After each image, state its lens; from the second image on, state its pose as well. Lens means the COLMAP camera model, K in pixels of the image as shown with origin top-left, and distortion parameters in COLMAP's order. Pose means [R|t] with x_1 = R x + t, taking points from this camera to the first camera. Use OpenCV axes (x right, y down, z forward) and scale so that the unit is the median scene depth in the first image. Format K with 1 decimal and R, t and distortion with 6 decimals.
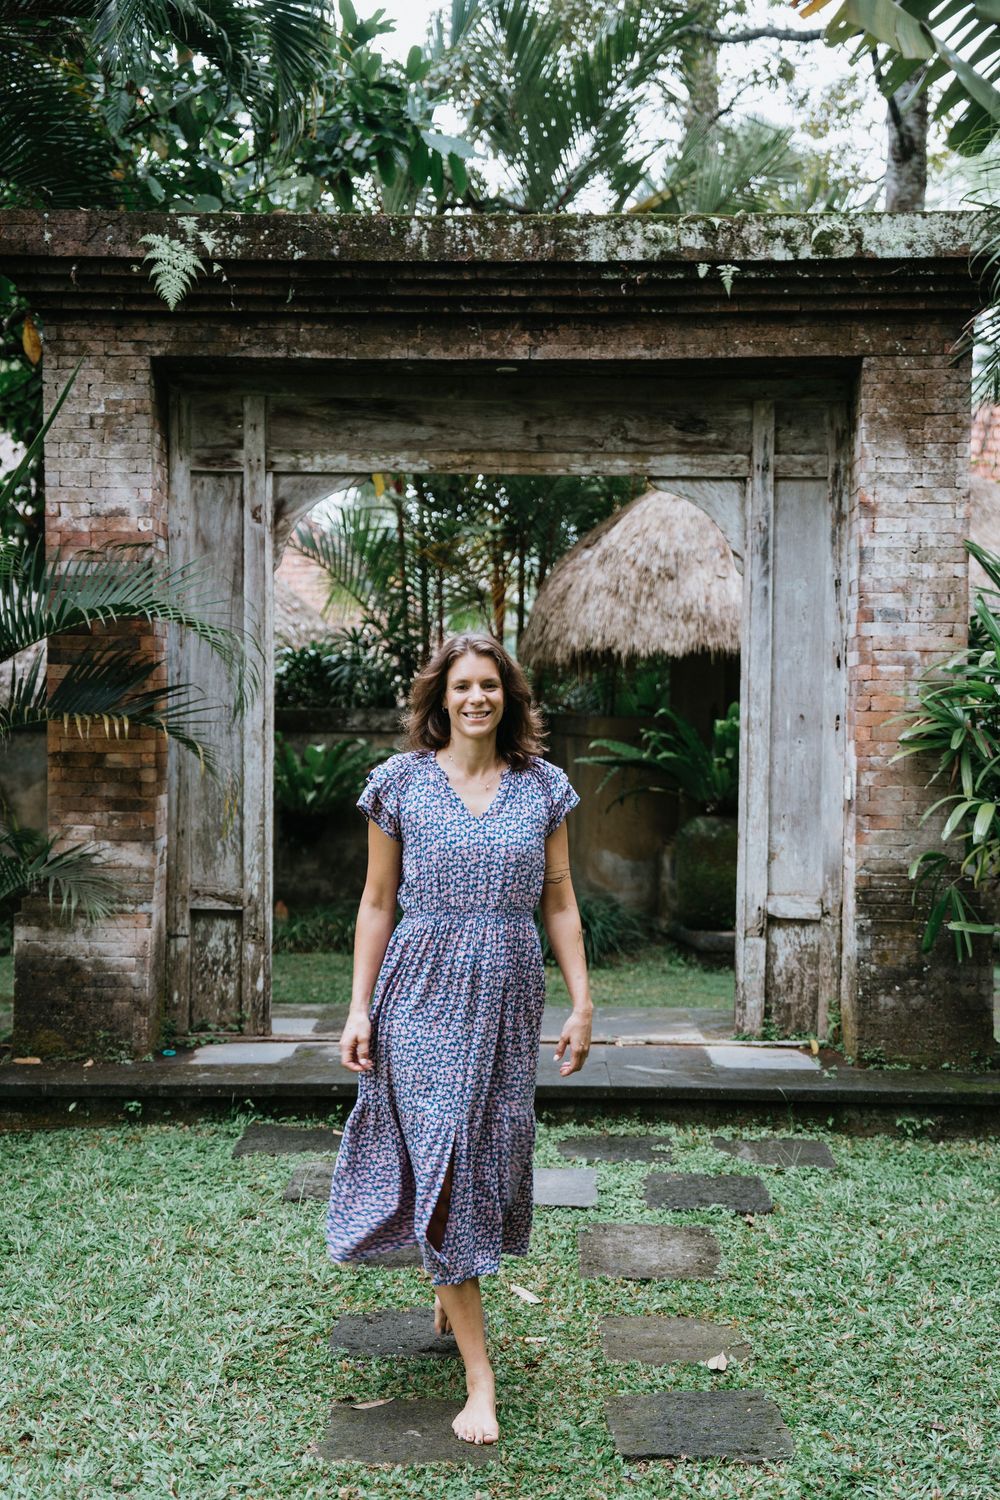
lens RADIAL K [[1968.6, 0, 500.0], [0, 1968.6, 750.0], [0, 0, 1]] dist [-0.000222, -0.000296]
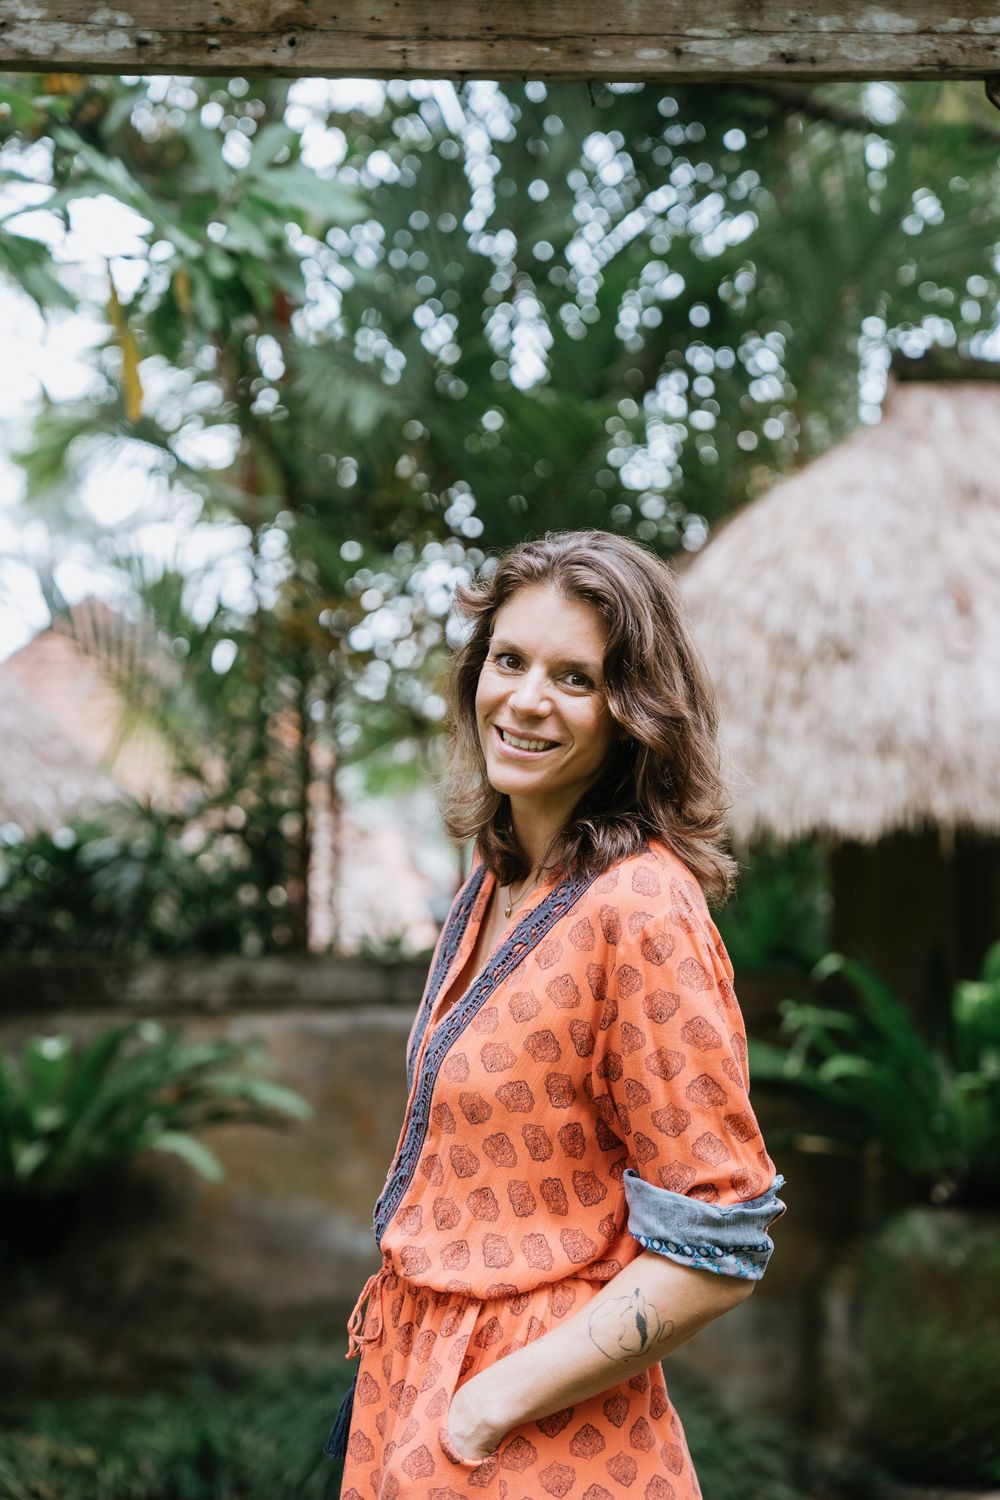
lens RADIAL K [[2794.2, 0, 525.0], [0, 2794.2, 758.0], [0, 0, 1]] dist [0.205246, 0.187463]
pose [[0.999847, -0.002889, 0.017259, 0.004737], [0.004374, 0.996235, -0.086582, -0.011023], [-0.016944, 0.086644, 0.996095, 0.359807]]
